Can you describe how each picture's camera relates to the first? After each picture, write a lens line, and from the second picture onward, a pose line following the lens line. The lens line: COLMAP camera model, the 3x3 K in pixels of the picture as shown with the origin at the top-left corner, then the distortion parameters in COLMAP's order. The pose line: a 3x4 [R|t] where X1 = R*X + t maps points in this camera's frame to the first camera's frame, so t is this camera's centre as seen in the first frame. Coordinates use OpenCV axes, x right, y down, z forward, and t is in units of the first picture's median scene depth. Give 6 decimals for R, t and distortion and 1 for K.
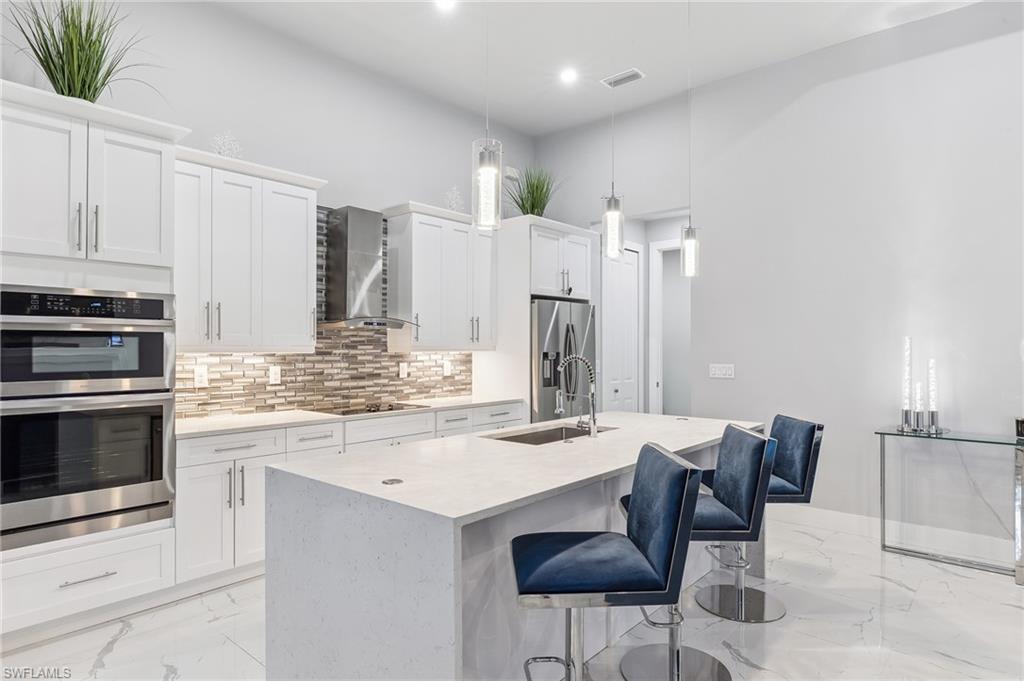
lens RADIAL K [[582.8, 0, 513.7], [0, 582.8, 345.1], [0, 0, 1]] dist [0.001134, -0.000744]
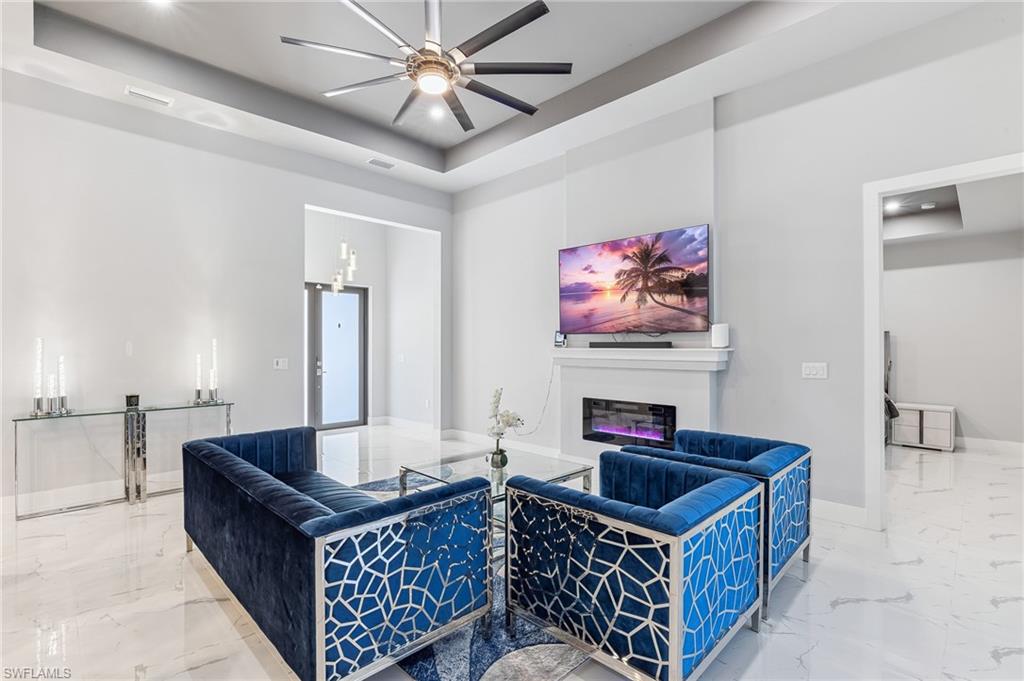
lens RADIAL K [[476.7, 0, 514.4], [0, 476.7, 345.7], [0, 0, 1]] dist [-0.012704, 0.002349]
pose [[0.060118, 0.002622, 0.998188, -0.230339], [-0.002961, 0.999993, -0.002448, 0.001473], [-0.998187, -0.002809, 0.060125, -0.044287]]
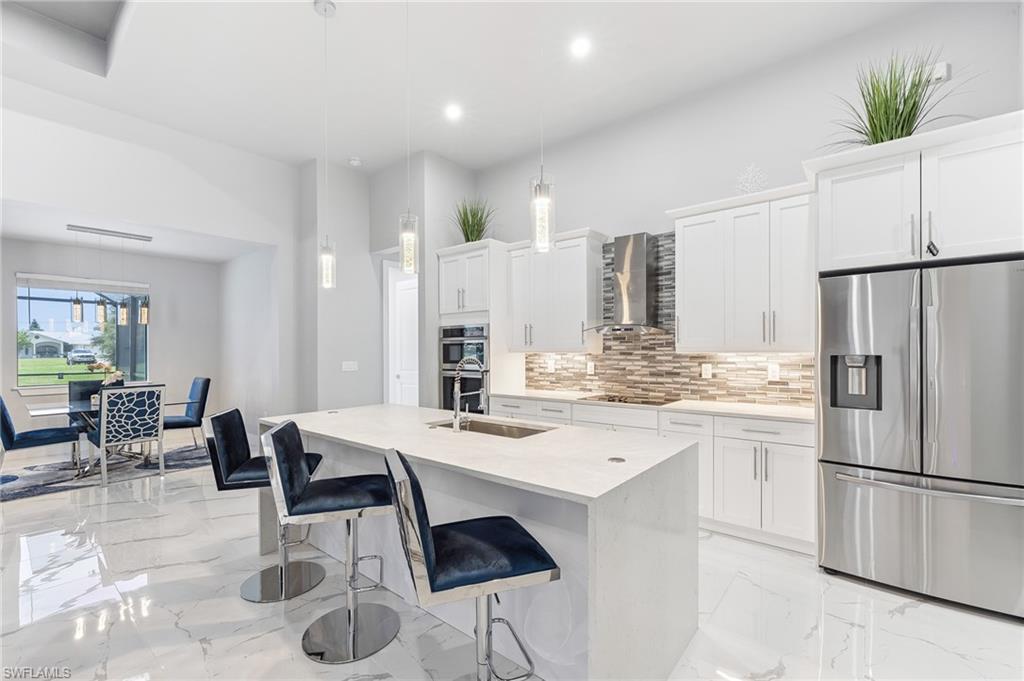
lens RADIAL K [[430.4, 0, 509.0], [0, 430.4, 354.0], [0, 0, 1]] dist [-0.008146, 0.001419]
pose [[0.037641, 0.008618, -0.999254, 0.653133], [0.009682, 0.999913, 0.008989, 0.003738], [0.999244, -0.010014, 0.037554, 0.740718]]
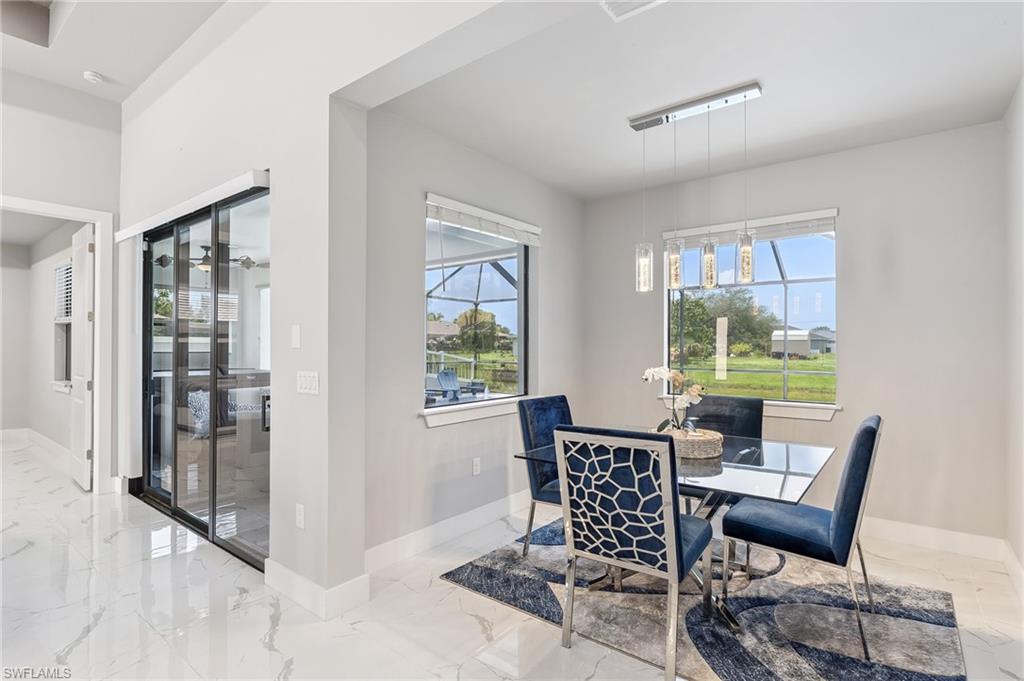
lens RADIAL K [[495.6, 0, 517.8], [0, 495.6, 339.5], [0, 0, 1]] dist [-0.002578, -0.000422]
pose [[-0.997960, -0.003058, -0.063769, -0.322503], [-0.001978, 0.999854, -0.016982, 0.001348], [0.063812, -0.016821, -0.997820, 0.340088]]
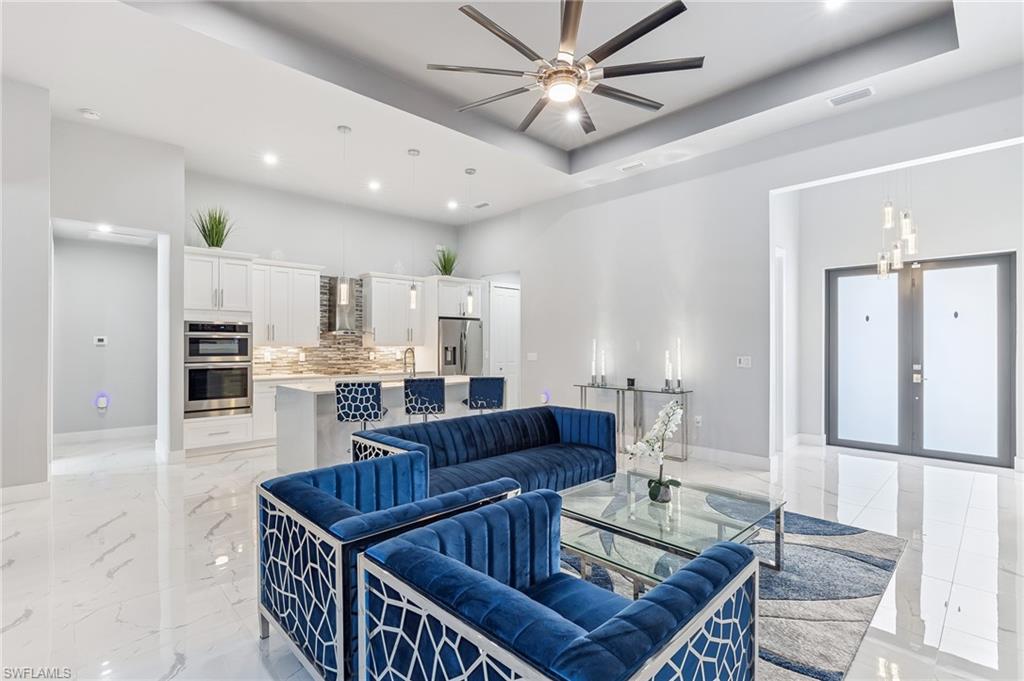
lens RADIAL K [[476.7, 0, 513.1], [0, 476.7, 346.7], [0, 0, 1]] dist [-0.012704, 0.002349]
pose [[0.996400, 0.001823, -0.084753, 0.496665], [-0.001076, 0.999960, 0.008862, -0.002621], [0.084766, -0.008739, 0.996363, -0.656531]]
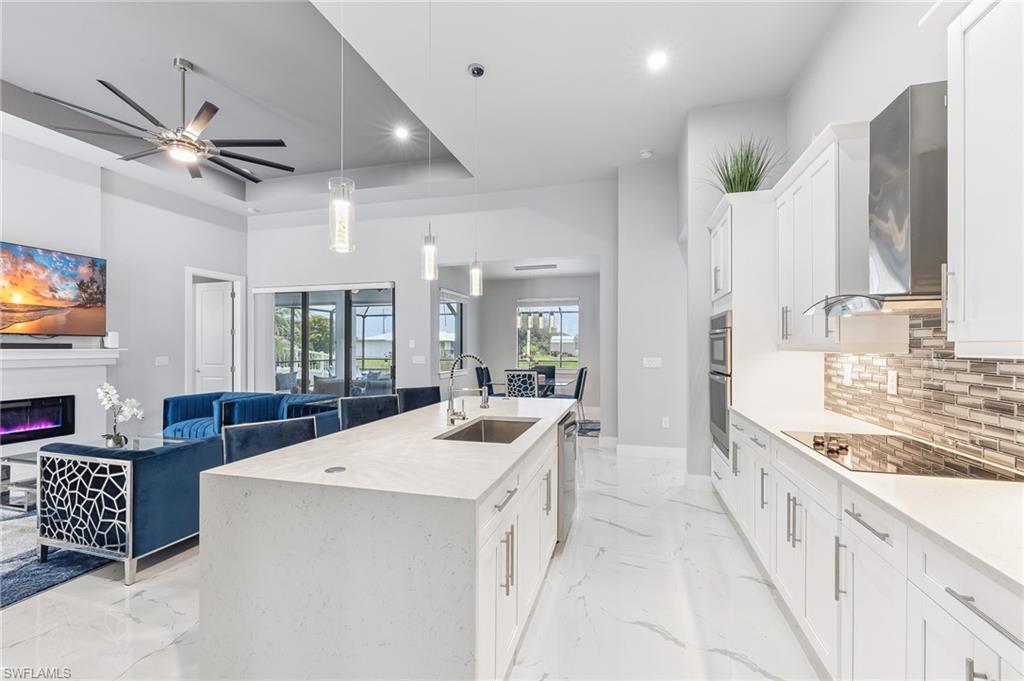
lens RADIAL K [[430.4, 0, 516.8], [0, 430.4, 344.3], [0, 0, 1]] dist [-0.008146, 0.001419]
pose [[-0.896387, -0.002532, -0.443265, 0.268409], [0.002407, 0.999941, -0.010578, 0.006457], [0.443266, -0.010549, -0.896328, 1.260390]]
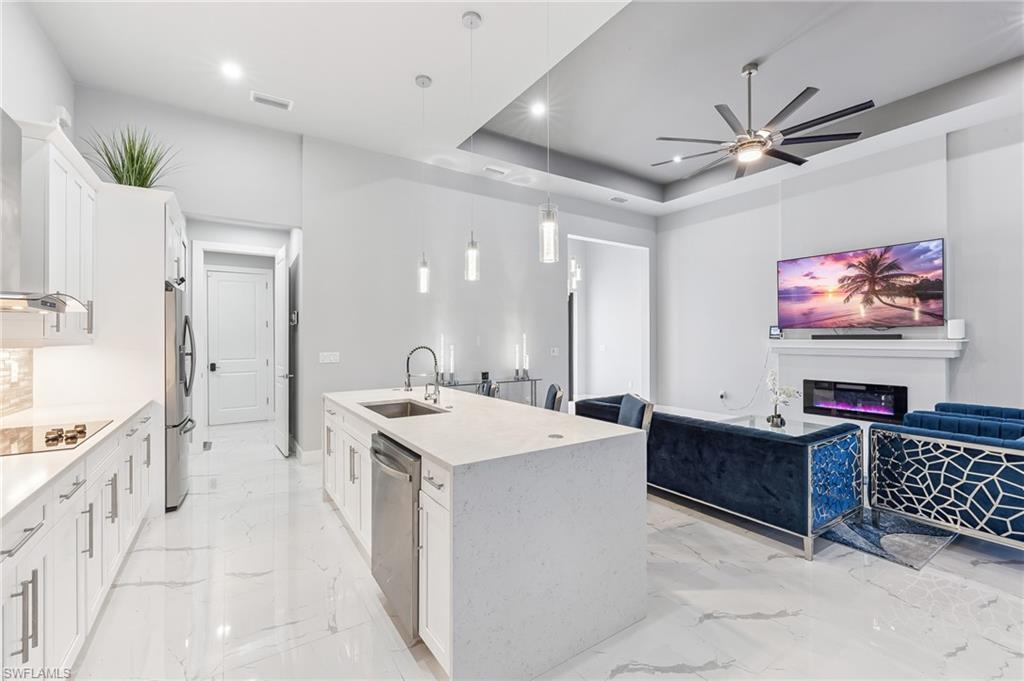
lens RADIAL K [[430.4, 0, 512.8], [0, 430.4, 338.3], [0, 0, 1]] dist [-0.008146, 0.001419]
pose [[0.265961, 0.002067, 0.963981, -0.563561], [-0.000020, 0.999998, -0.002139, 0.002718], [-0.963984, 0.000550, 0.265961, 0.384914]]
